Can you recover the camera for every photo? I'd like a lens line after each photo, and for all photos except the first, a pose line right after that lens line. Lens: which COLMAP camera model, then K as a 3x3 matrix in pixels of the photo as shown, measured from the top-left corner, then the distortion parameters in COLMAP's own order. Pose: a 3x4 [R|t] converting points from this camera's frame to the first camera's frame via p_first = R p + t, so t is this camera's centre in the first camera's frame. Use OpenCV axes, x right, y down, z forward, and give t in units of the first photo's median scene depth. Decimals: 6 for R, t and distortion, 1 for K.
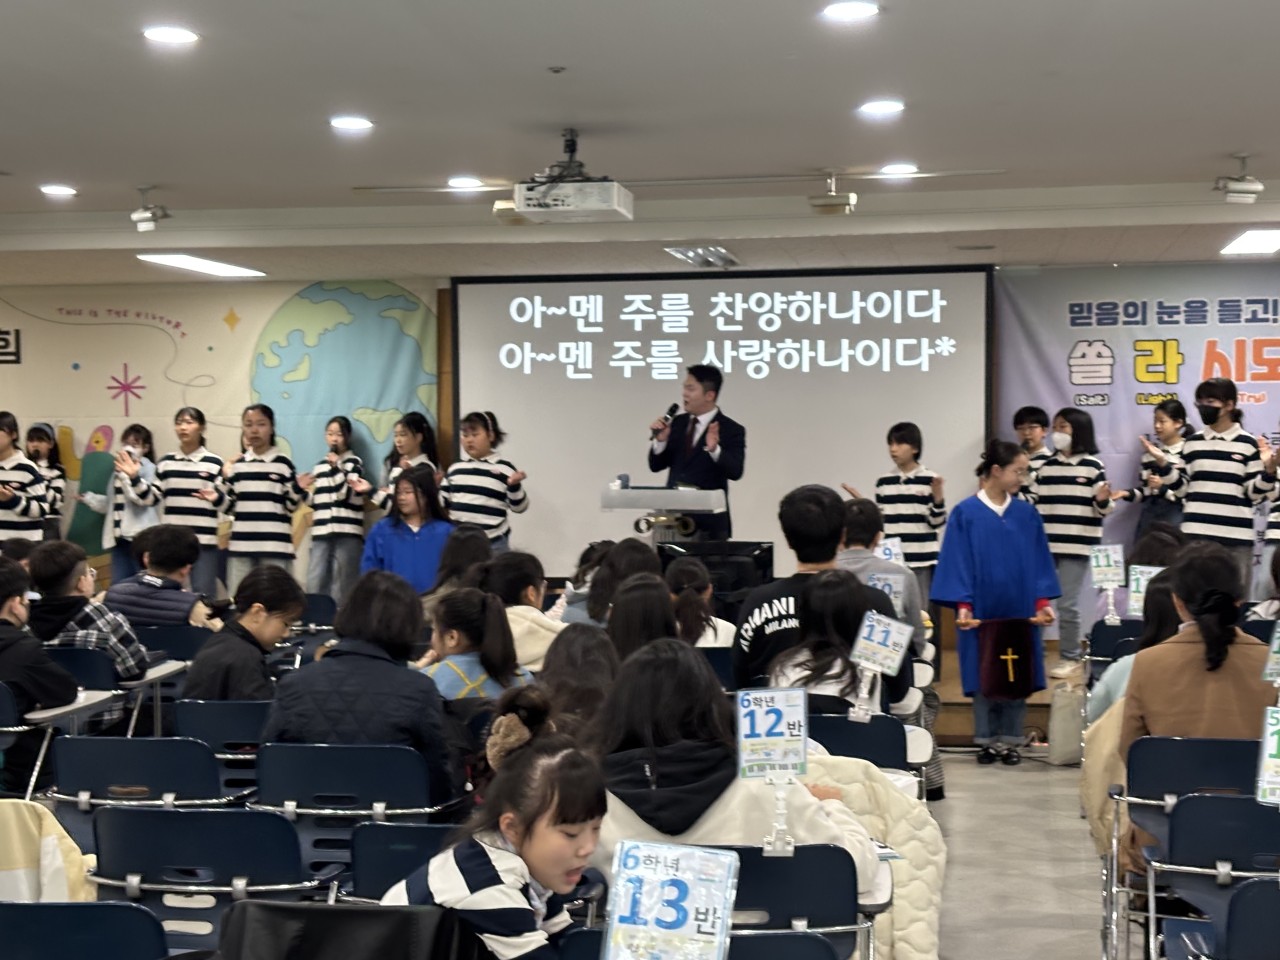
lens RADIAL K [[2011.7, 0, 655.7], [0, 2011.7, 488.6], [0, 0, 1]] dist [0.268047, -1.065682]
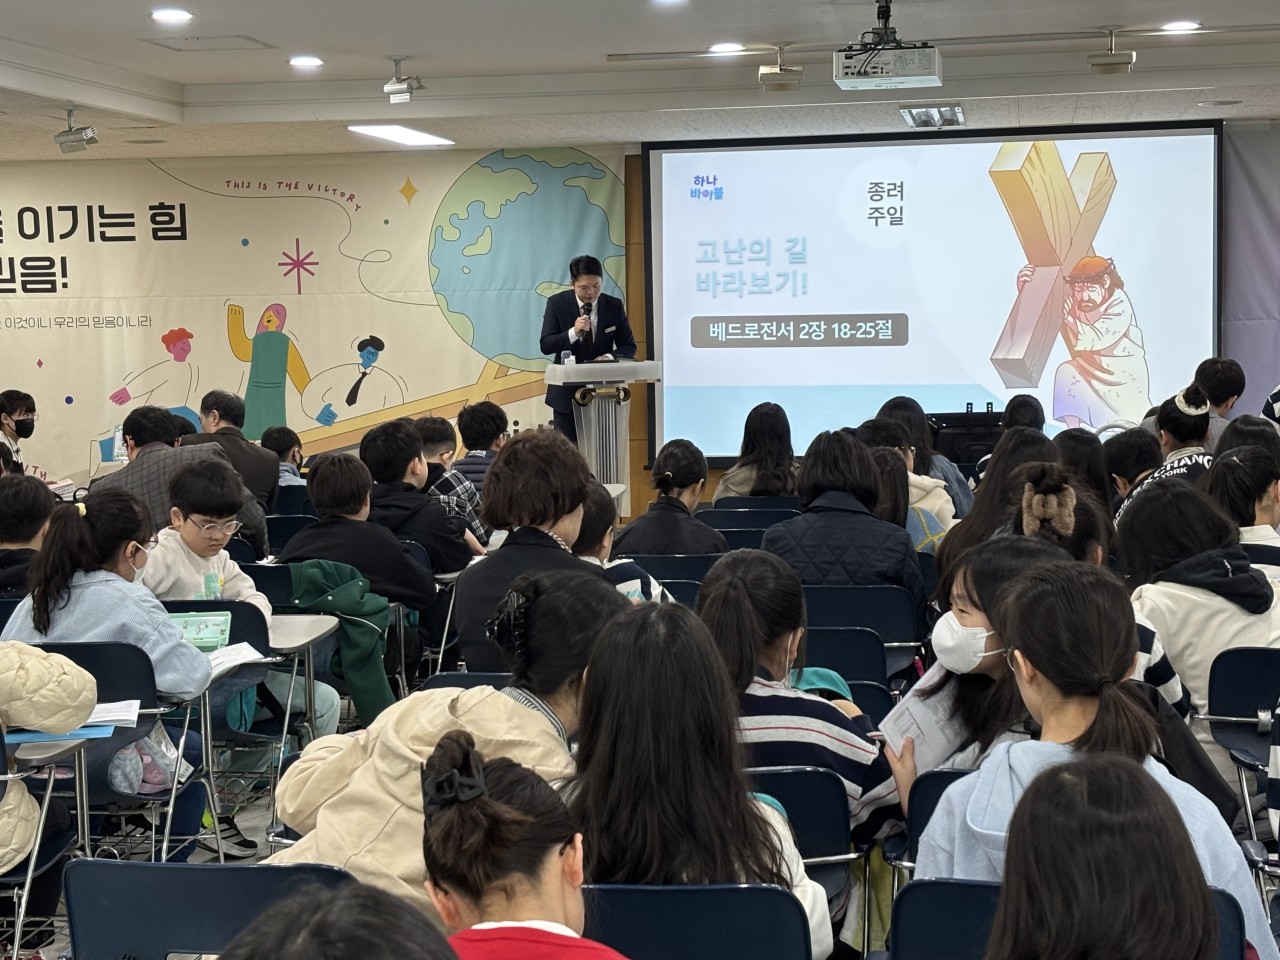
lens RADIAL K [[2294.2, 0, 640.0], [0, 2294.2, 480.0], [0, 0, 1]] dist [0.290595, -1.197017]
pose [[0.999910, -0.012354, -0.005272, -0.102643], [0.012583, 0.998865, 0.045939, 0.004504], [0.004698, -0.046001, 0.998930, -0.099020]]
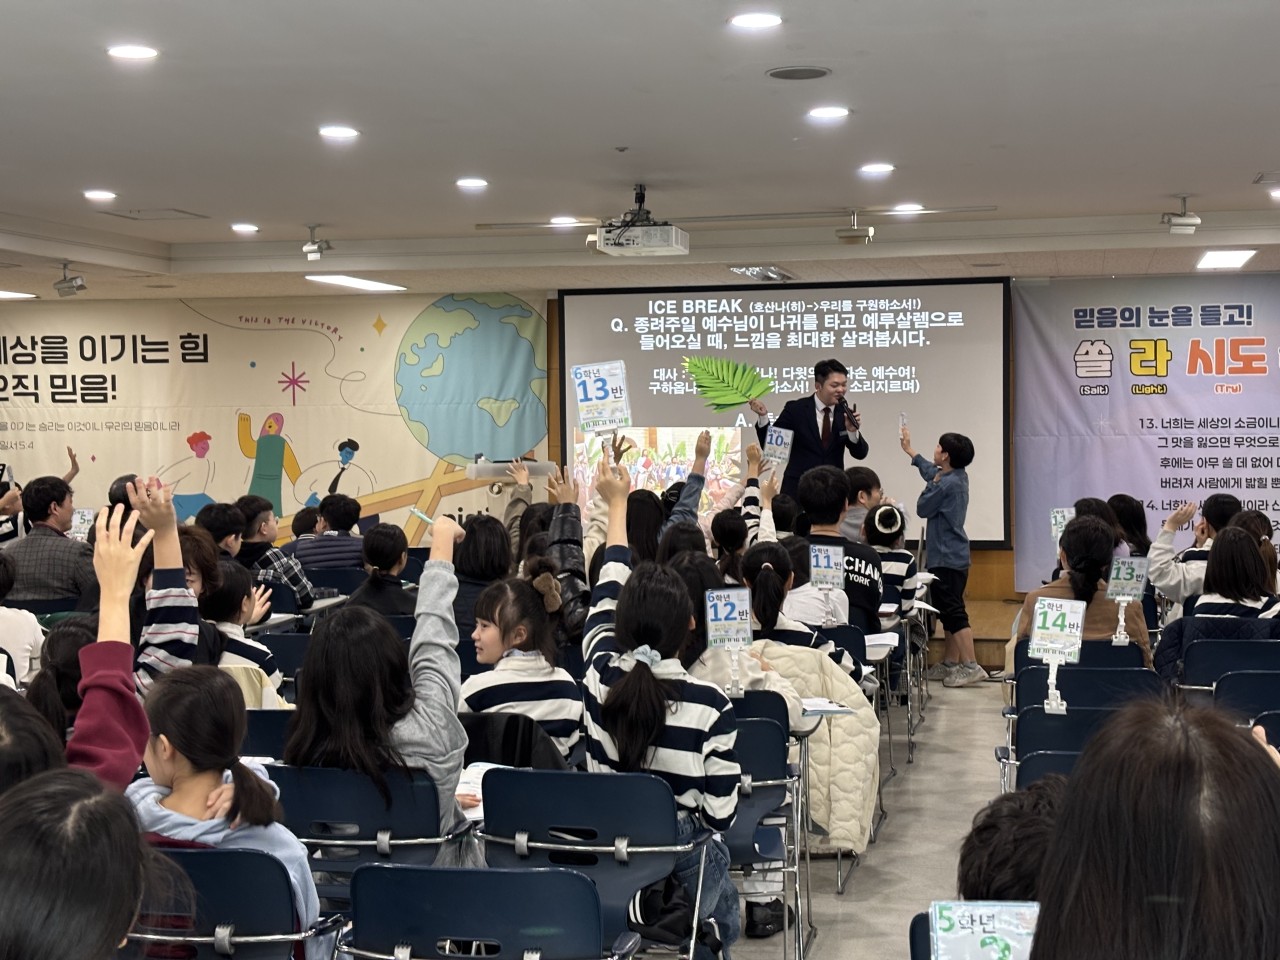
lens RADIAL K [[1896.2, 0, 659.8], [0, 1896.2, 460.1], [0, 0, 1]] dist [0.290351, -1.167055]
pose [[0.998283, -0.000078, -0.058567, 0.026846], [-0.000173, 0.999991, -0.004280, 0.002131], [0.058566, 0.004283, 0.998274, -0.136064]]
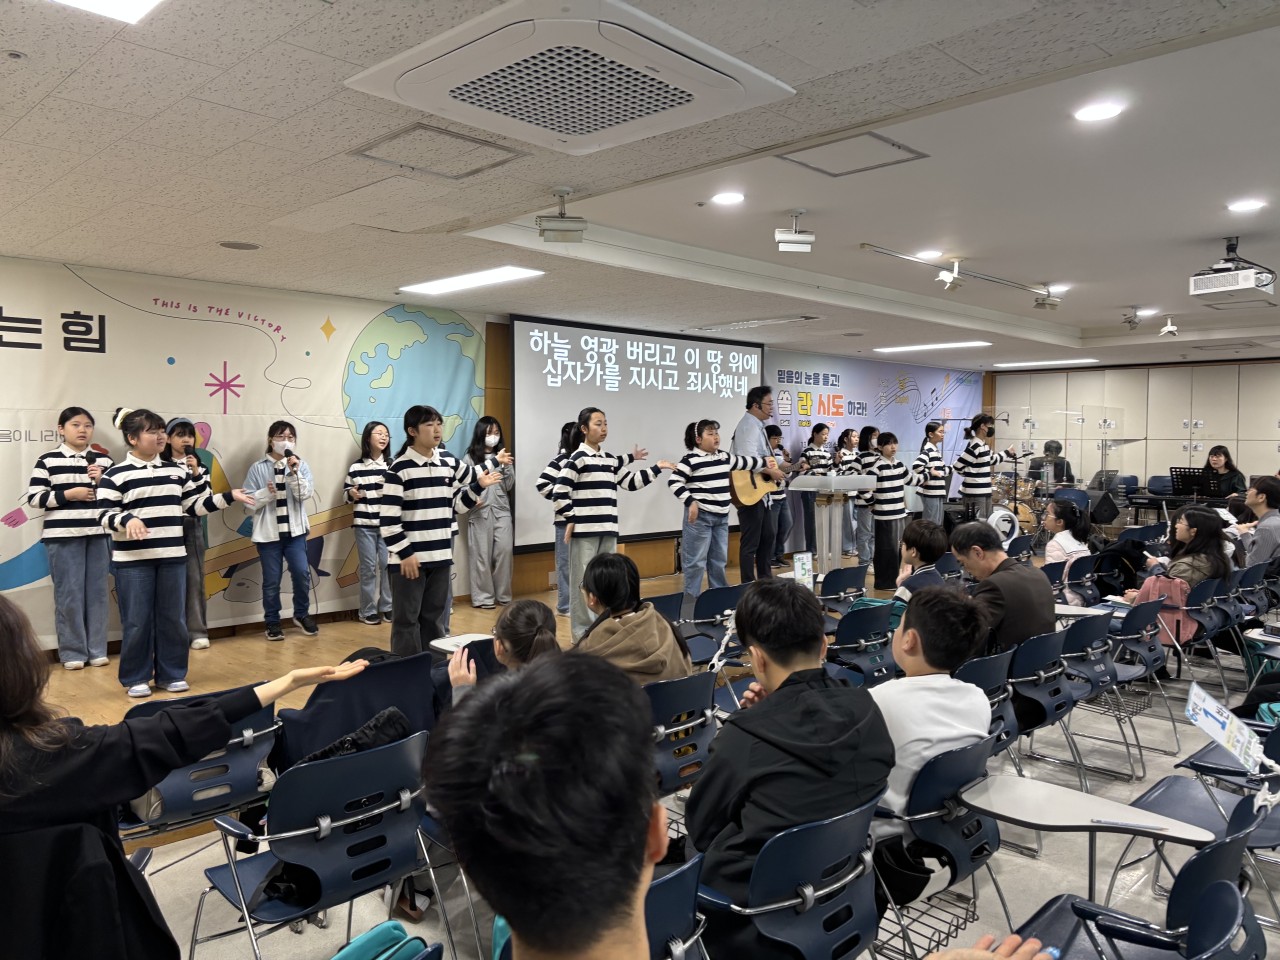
lens RADIAL K [[951.0, 0, 619.3], [0, 951.0, 460.0], [0, 0, 1]] dist [0.134958, -0.174777]
pose [[0.603557, -0.009016, 0.797269, -0.571893], [-0.006134, 0.999854, 0.015950, -0.022877], [-0.797296, -0.014517, 0.603414, 0.597676]]
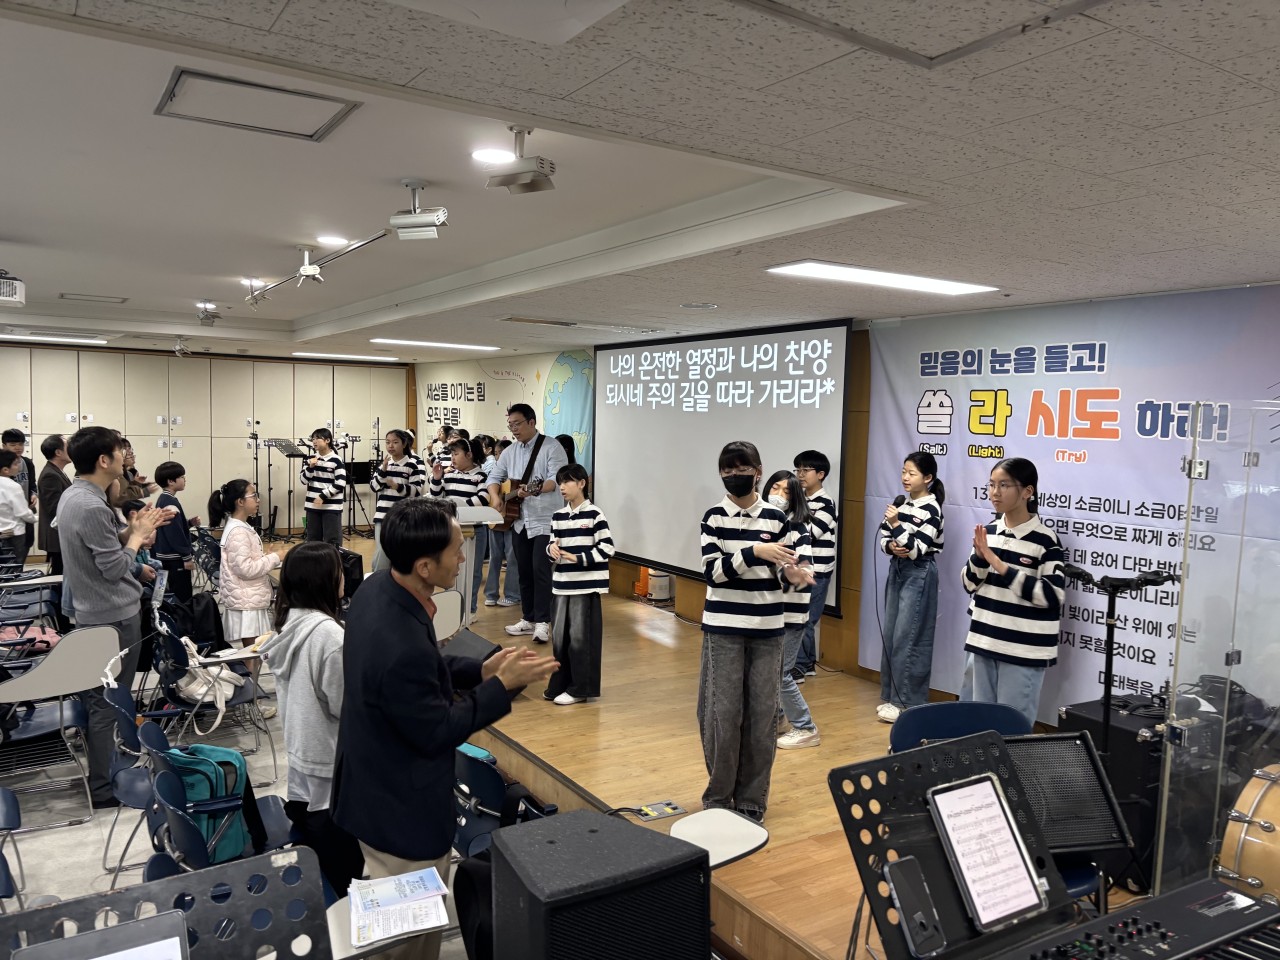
lens RADIAL K [[969.5, 0, 631.4], [0, 969.5, 499.6], [0, 0, 1]] dist [0.015231, -0.003996]
pose [[0.661306, 0.087447, -0.745002, 0.478947], [-0.050823, 0.996123, 0.071810, -0.045850], [0.748392, -0.009626, 0.663186, 0.571657]]
